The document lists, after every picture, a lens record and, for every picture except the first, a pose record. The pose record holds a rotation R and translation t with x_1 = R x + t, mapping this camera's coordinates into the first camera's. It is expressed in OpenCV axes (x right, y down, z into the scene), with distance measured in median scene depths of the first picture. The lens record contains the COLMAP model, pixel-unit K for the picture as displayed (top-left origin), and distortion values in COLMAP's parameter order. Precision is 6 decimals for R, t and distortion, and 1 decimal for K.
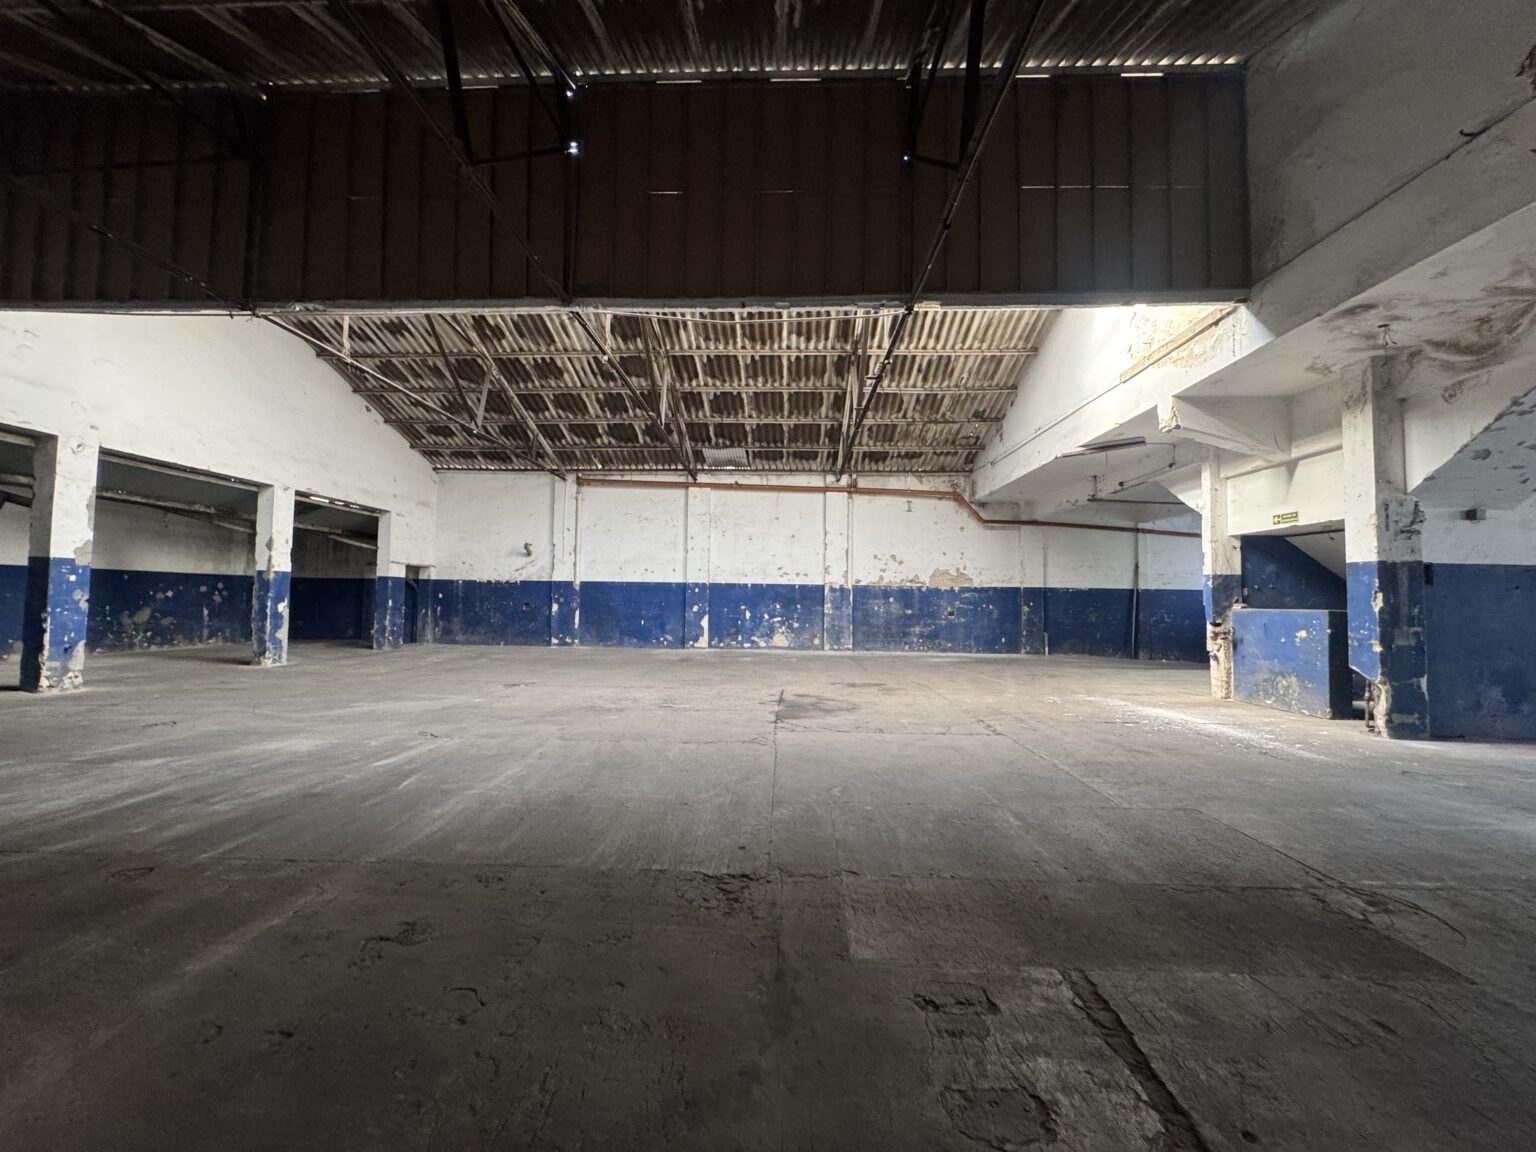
lens RADIAL K [[613.9, 0, 767.3], [0, 613.9, 568.4], [0, 0, 1]] dist [-0.009350, 0.001574]
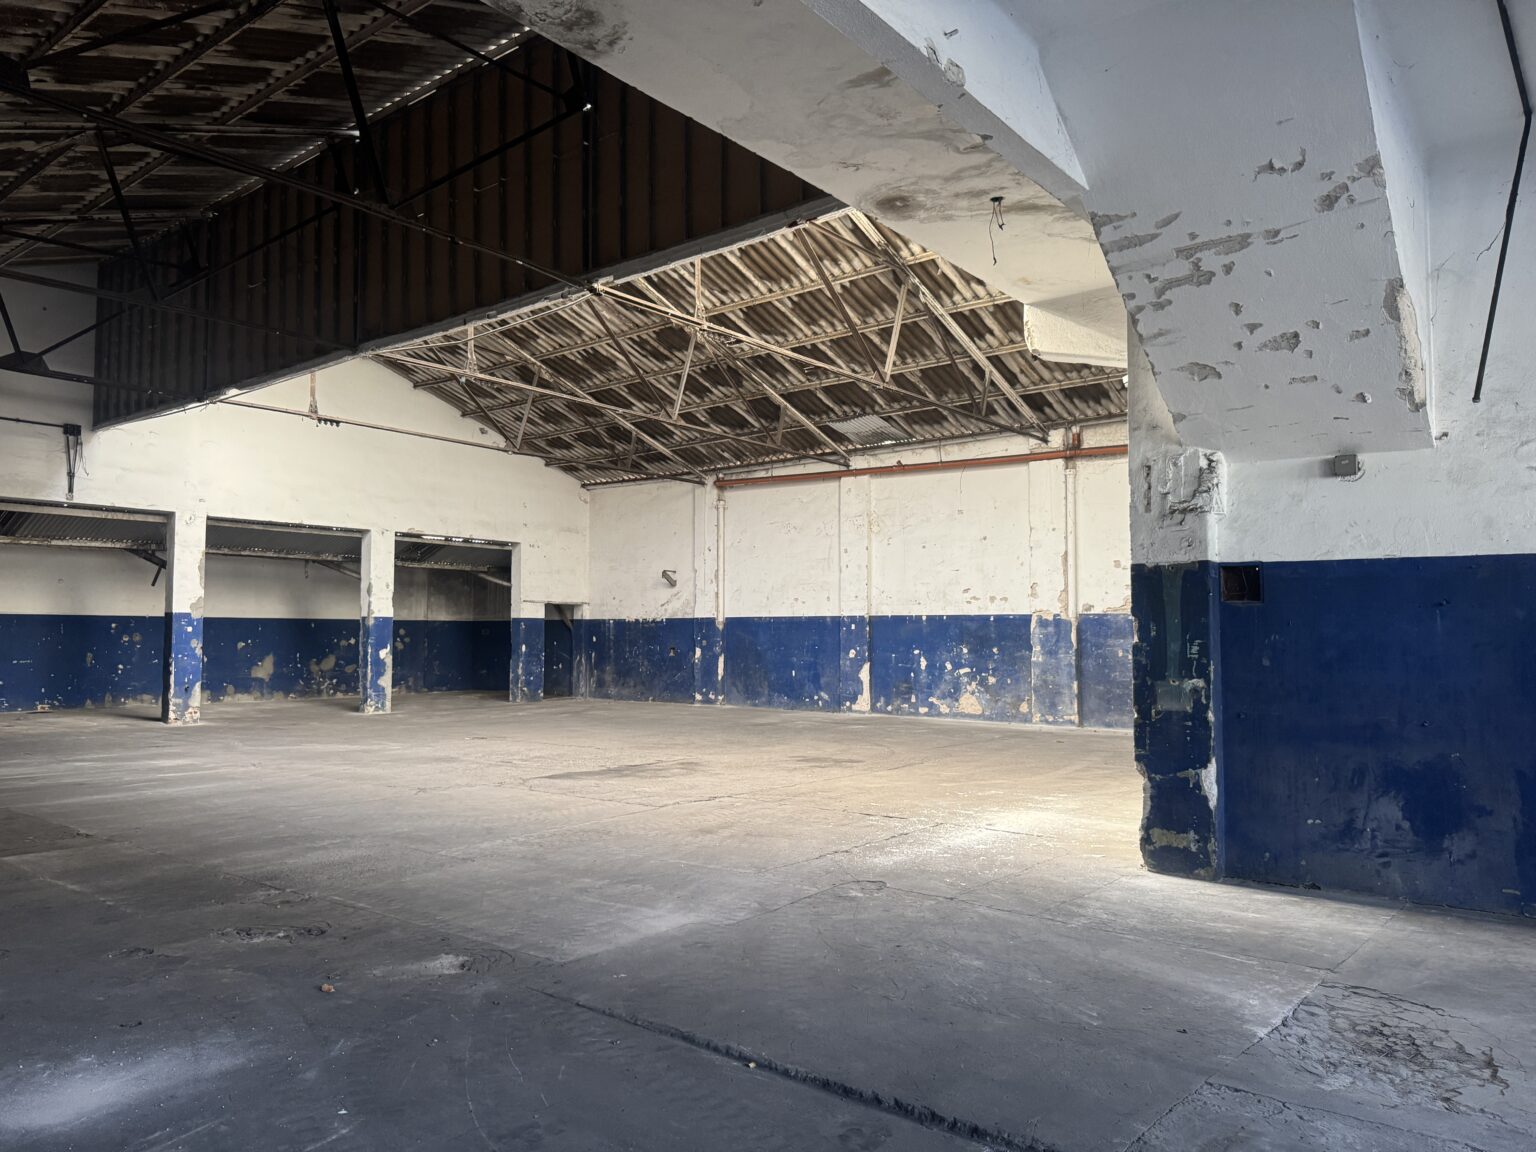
lens RADIAL K [[1067.7, 0, 762.9], [0, 1067.7, 577.0], [0, 0, 1]] dist [0.046478, -0.074447]
pose [[0.803992, -0.045672, -0.592883, 0.699827], [0.039566, 0.998945, -0.023298, 0.004850], [0.593322, -0.004727, 0.804951, -0.020937]]
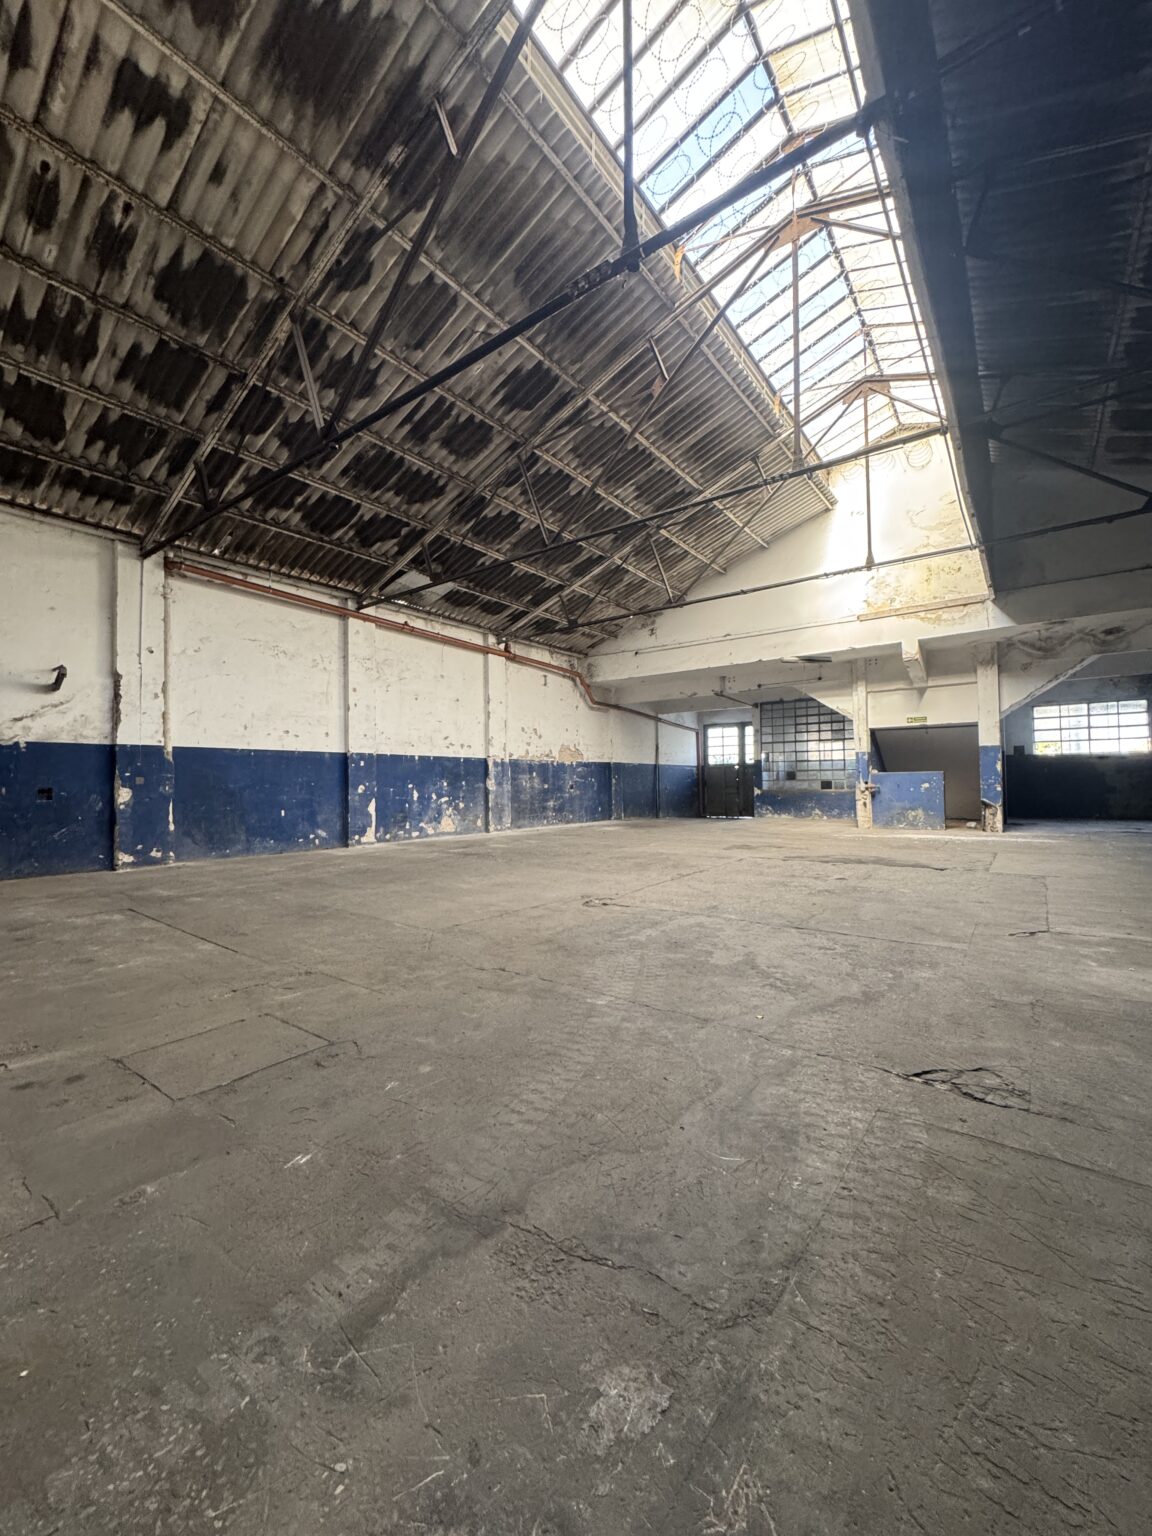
lens RADIAL K [[613.9, 0, 579.3], [0, 613.9, 767.5], [0, 0, 1]] dist [-0.009350, 0.001574]
pose [[0.572255, -0.000784, 0.820075, -0.763019], [-0.021690, 0.999635, 0.016092, 0.031434], [-0.819789, -0.026996, 0.572029, 0.525051]]
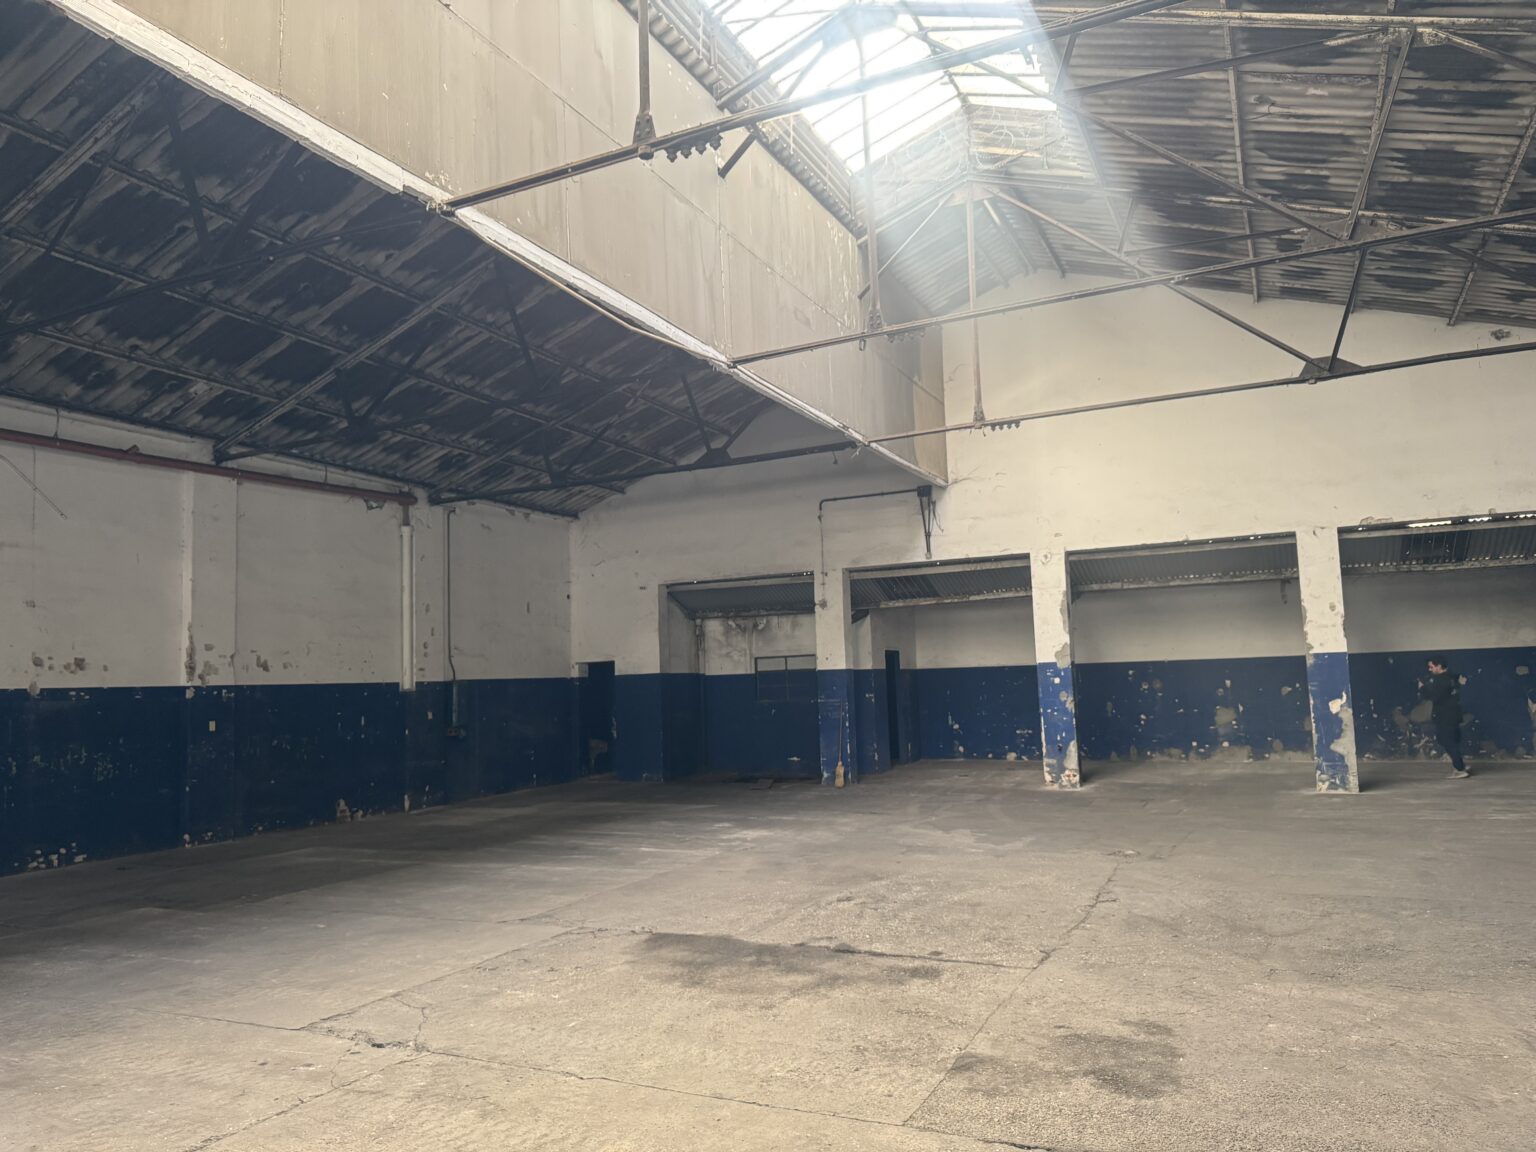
lens RADIAL K [[1067.7, 0, 757.8], [0, 1067.7, 573.9], [0, 0, 1]] dist [0.046478, -0.074447]
pose [[-0.419226, -0.094608, -0.902939, 0.540680], [0.074487, 0.987618, -0.138064, 0.035174], [0.904821, -0.125137, -0.406988, 0.902885]]
